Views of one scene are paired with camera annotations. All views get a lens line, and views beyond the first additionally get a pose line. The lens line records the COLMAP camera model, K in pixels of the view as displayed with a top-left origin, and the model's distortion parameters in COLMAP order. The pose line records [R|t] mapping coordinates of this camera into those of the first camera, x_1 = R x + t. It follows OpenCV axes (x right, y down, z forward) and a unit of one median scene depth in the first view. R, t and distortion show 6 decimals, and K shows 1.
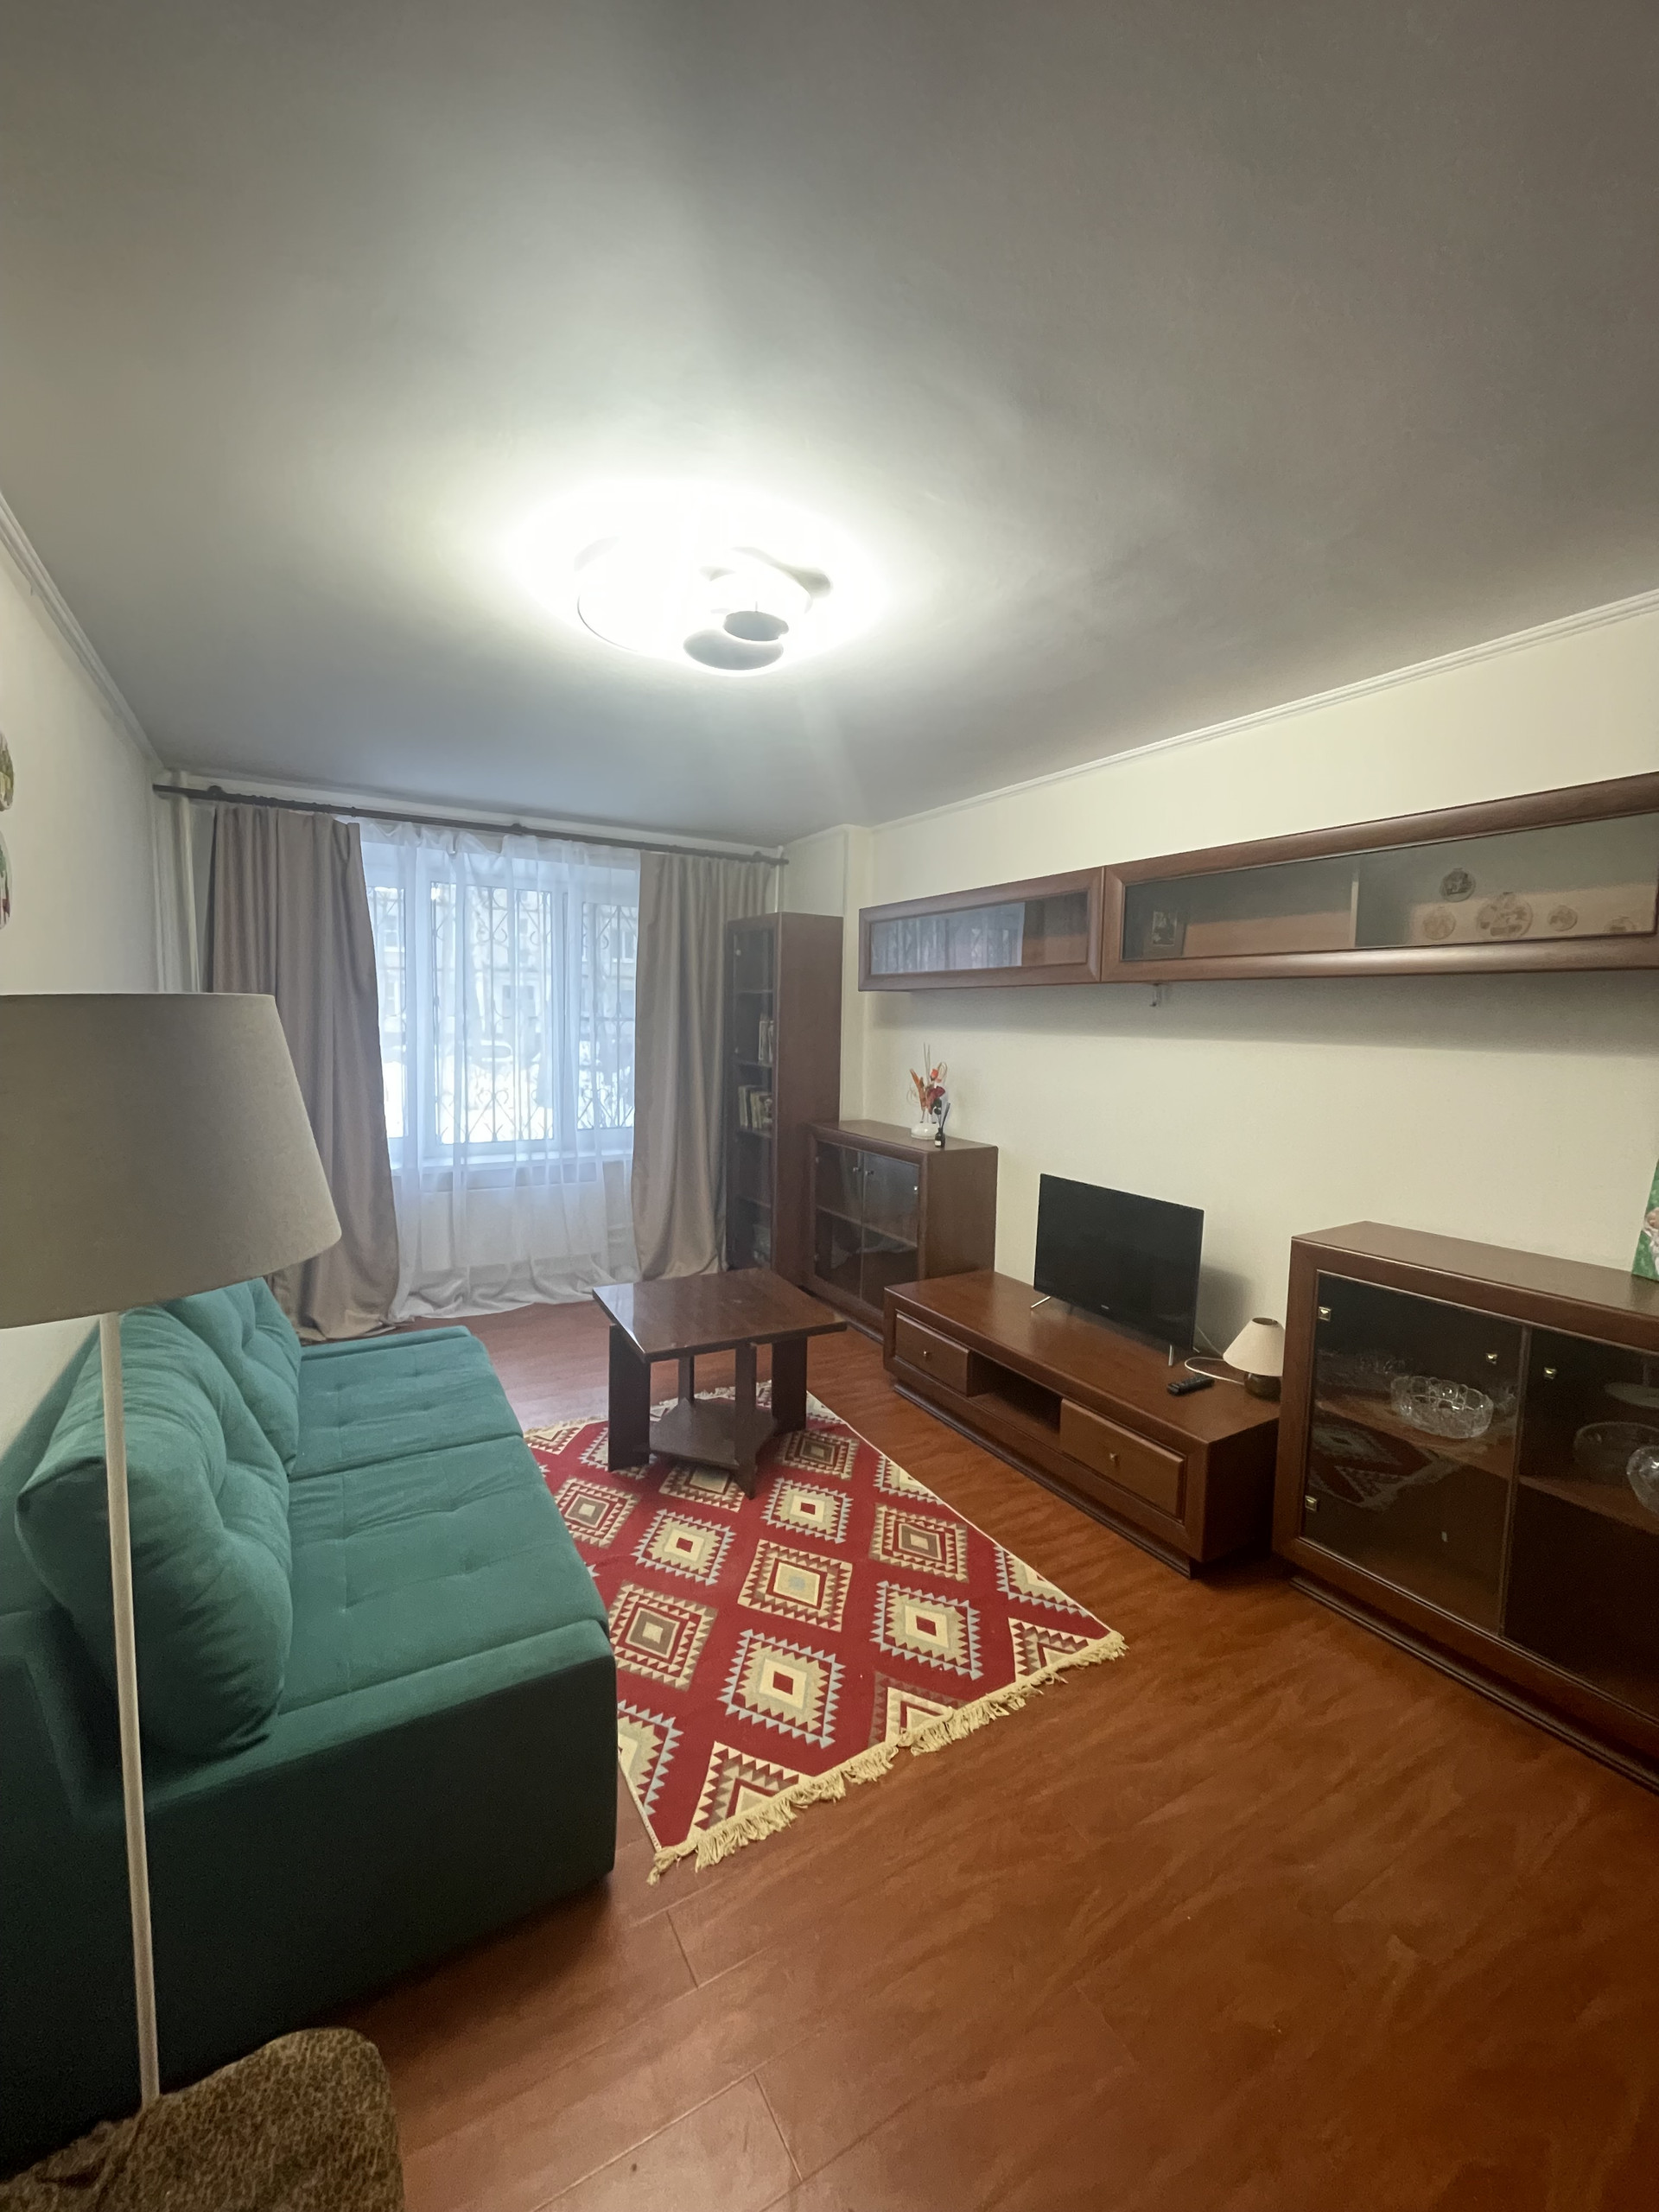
lens RADIAL K [[889.9, 0, 831.3], [0, 889.9, 1096.3], [0, 0, 1]] dist [-0.004460, 0.000976]
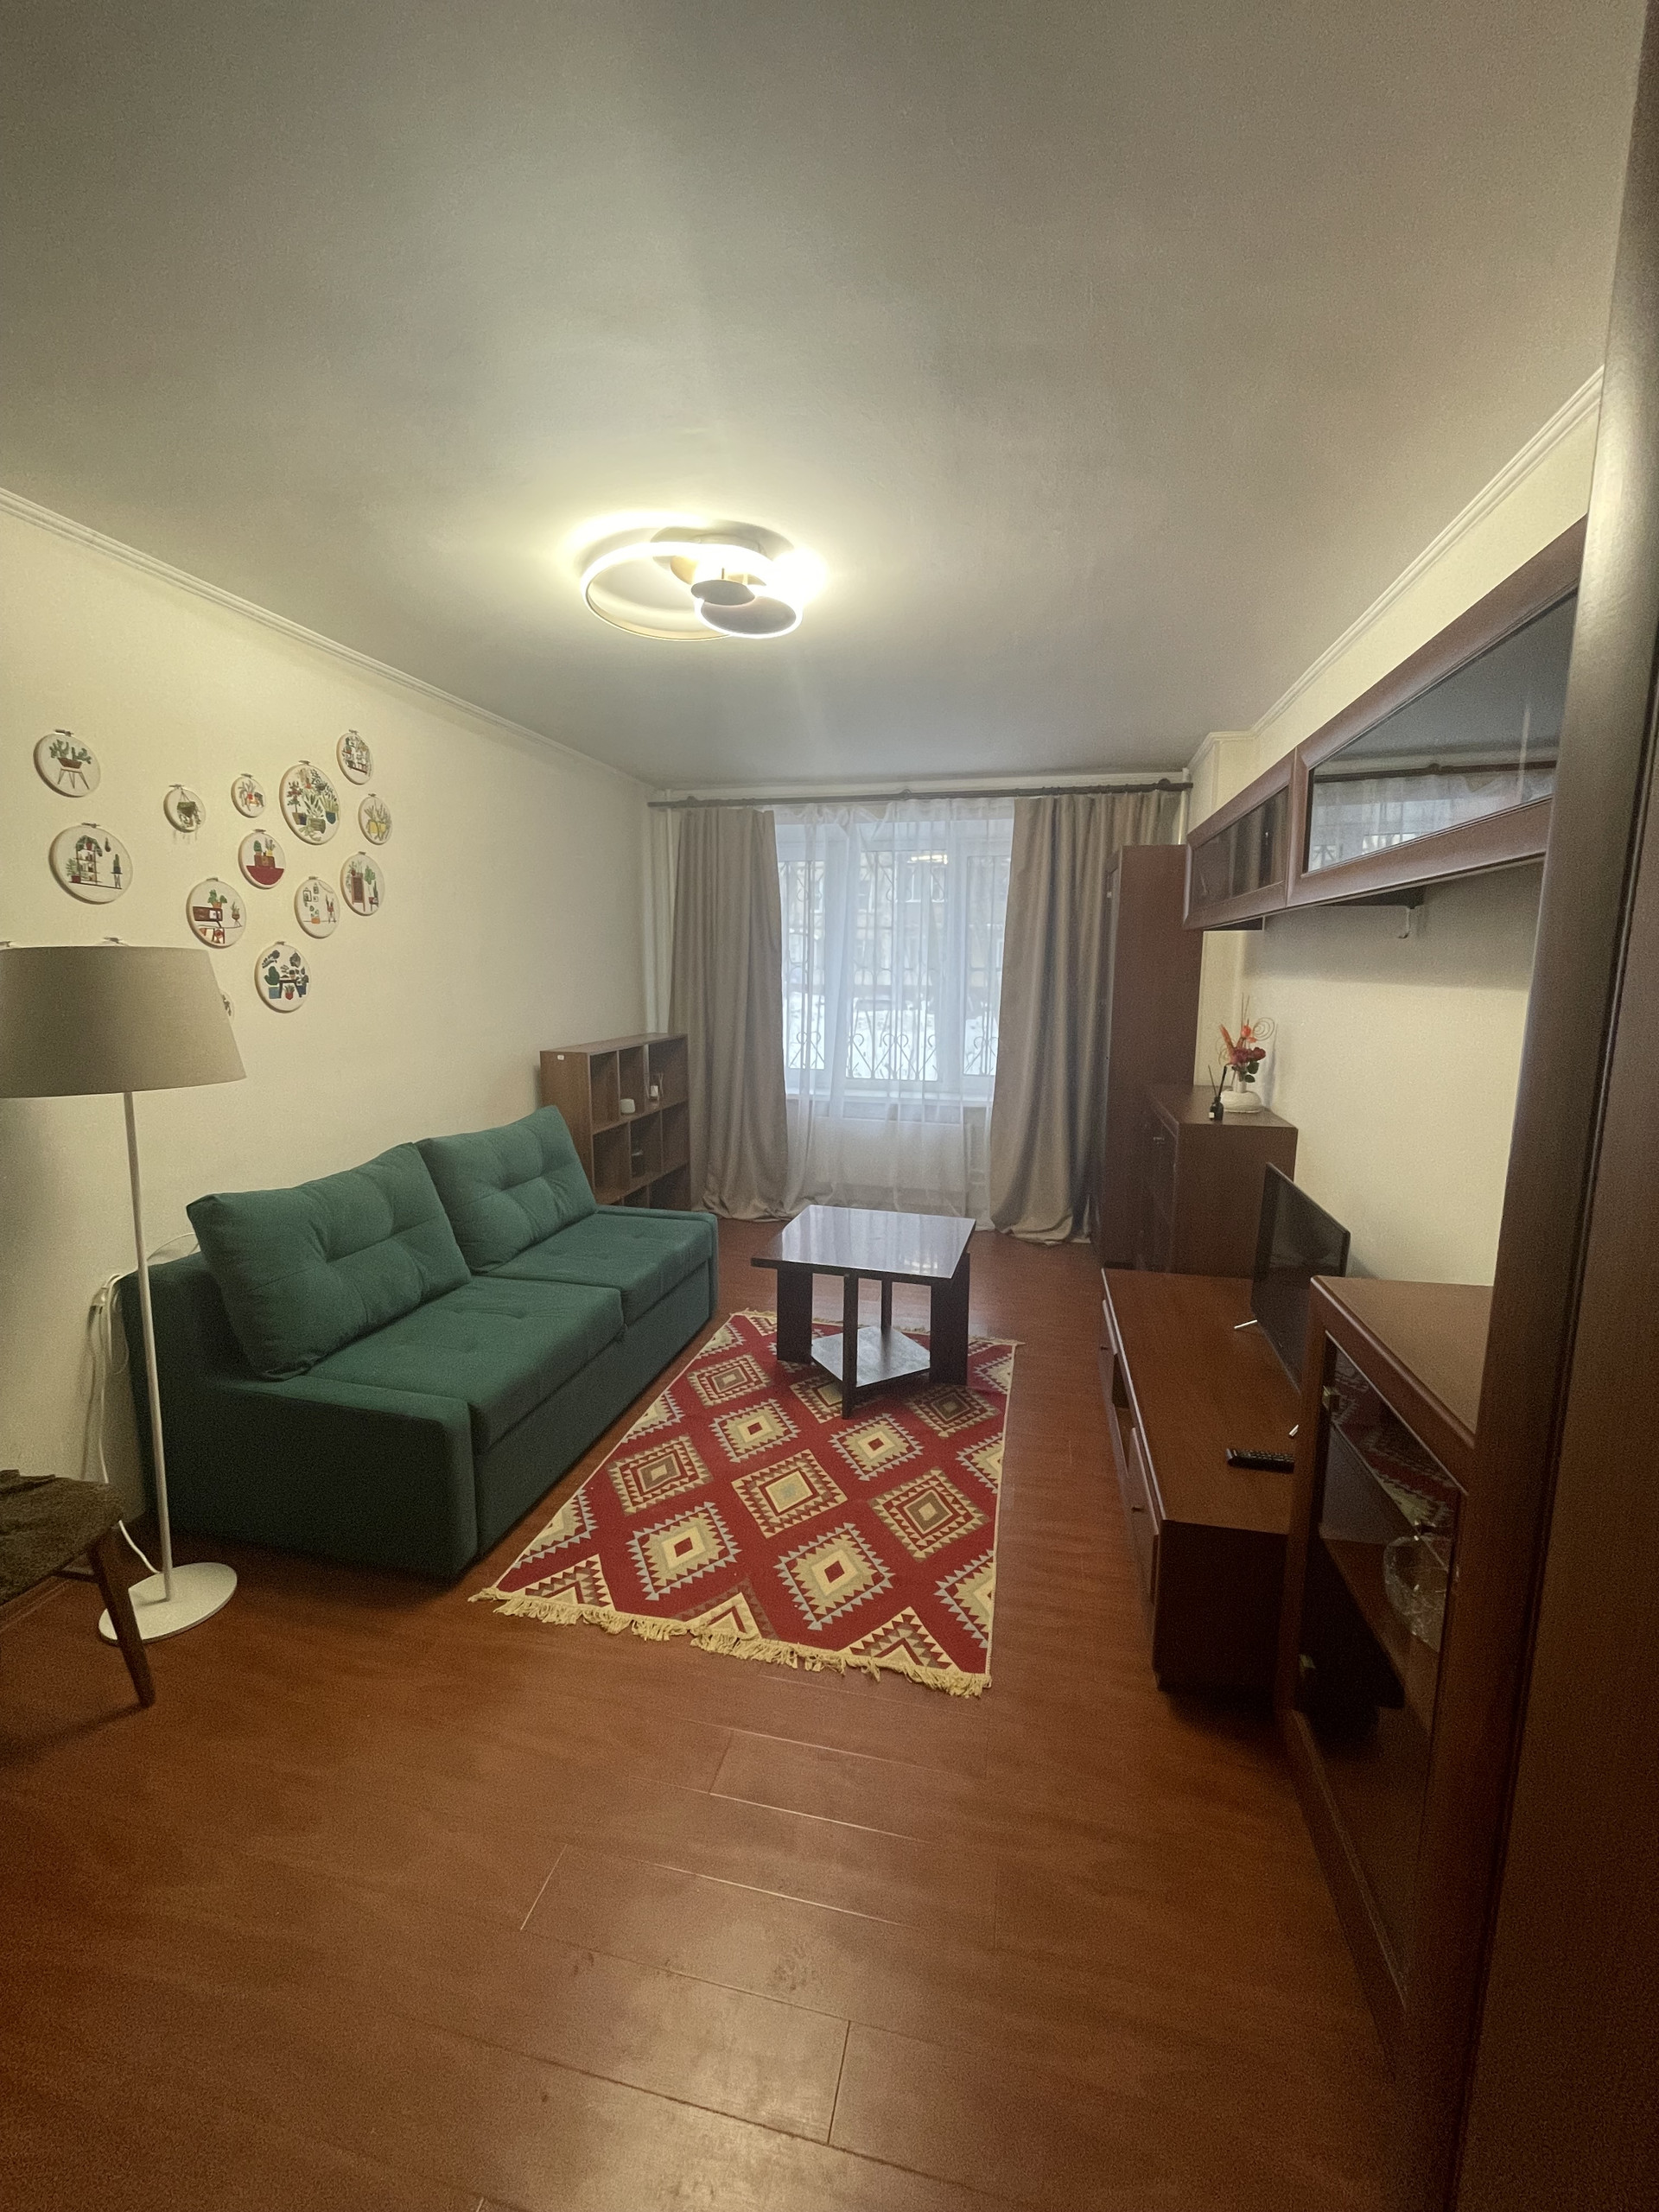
lens RADIAL K [[889.9, 0, 835.1], [0, 889.9, 1099.8], [0, 0, 1]] dist [-0.004460, 0.000976]
pose [[0.726536, 0.088978, -0.681343, 0.586985], [-0.054094, 0.995909, 0.072376, -0.002342], [0.684996, -0.015727, 0.728377, 0.225212]]
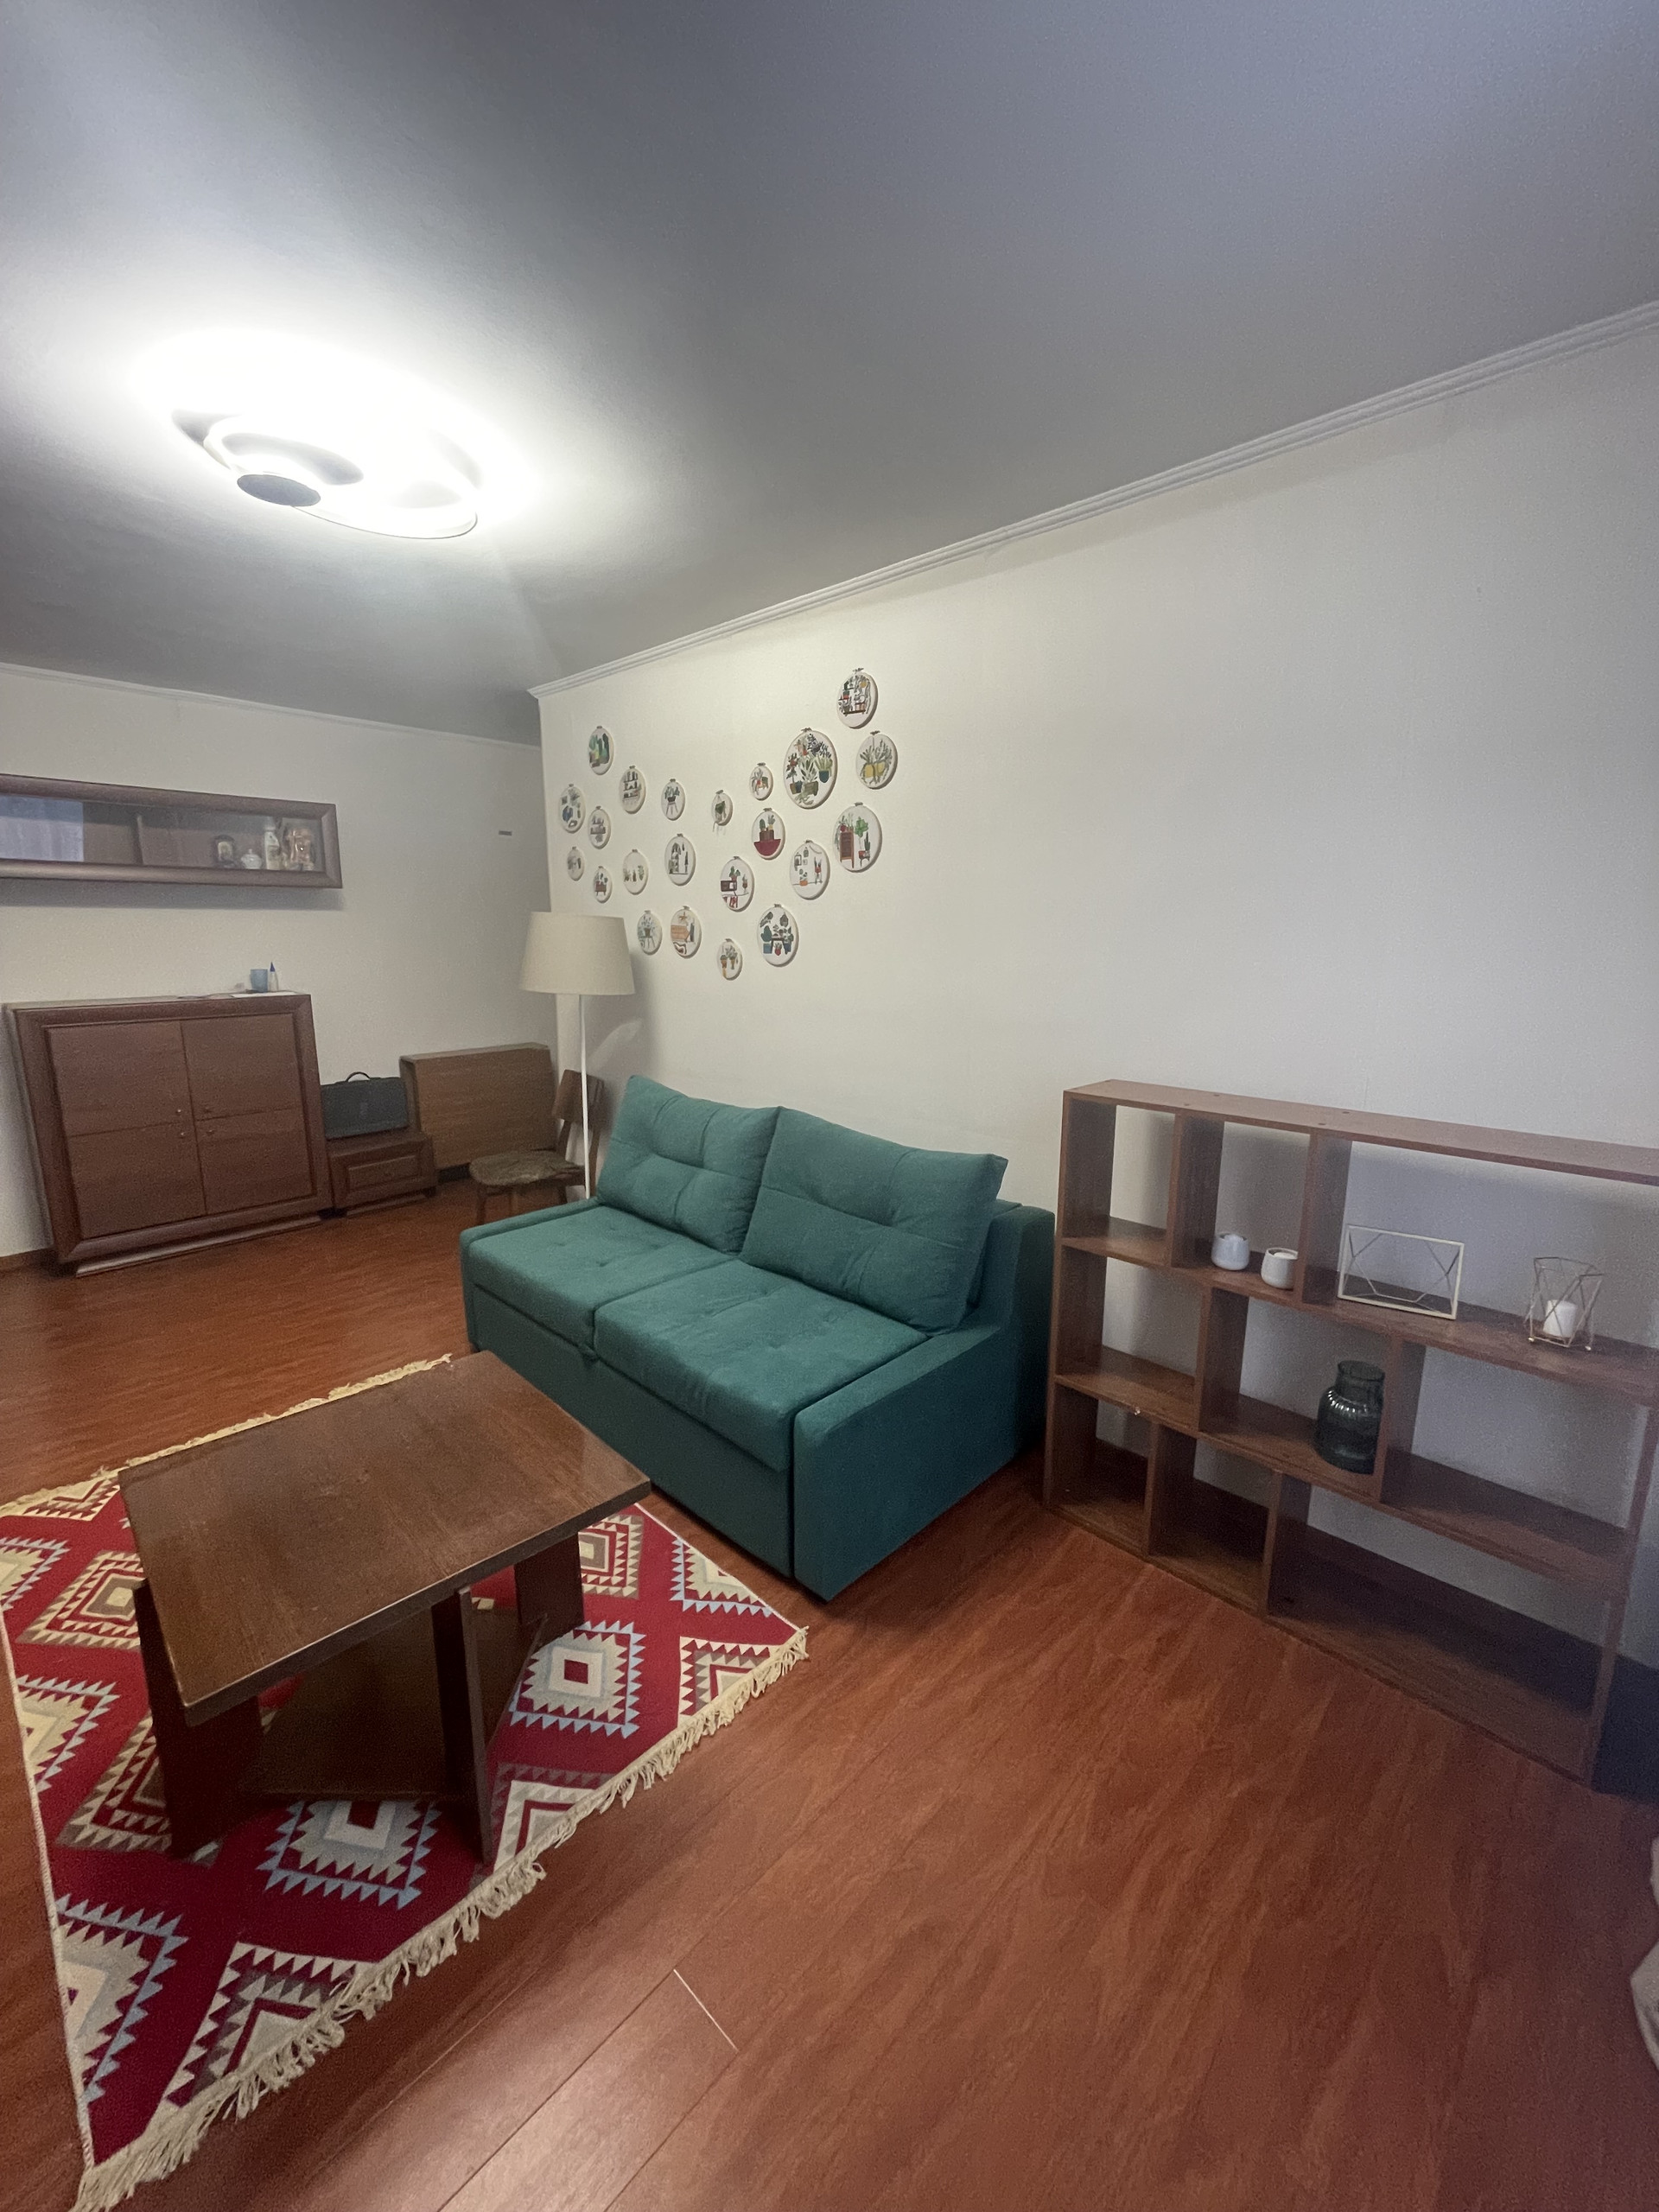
lens RADIAL K [[889.9, 0, 836.5], [0, 889.9, 1098.6], [0, 0, 1]] dist [-0.004460, 0.000976]
pose [[-0.965497, 0.018988, -0.259721, -0.064273], [-0.053962, 0.961104, 0.270865, -0.104871], [0.254762, 0.275534, -0.926918, 1.253270]]
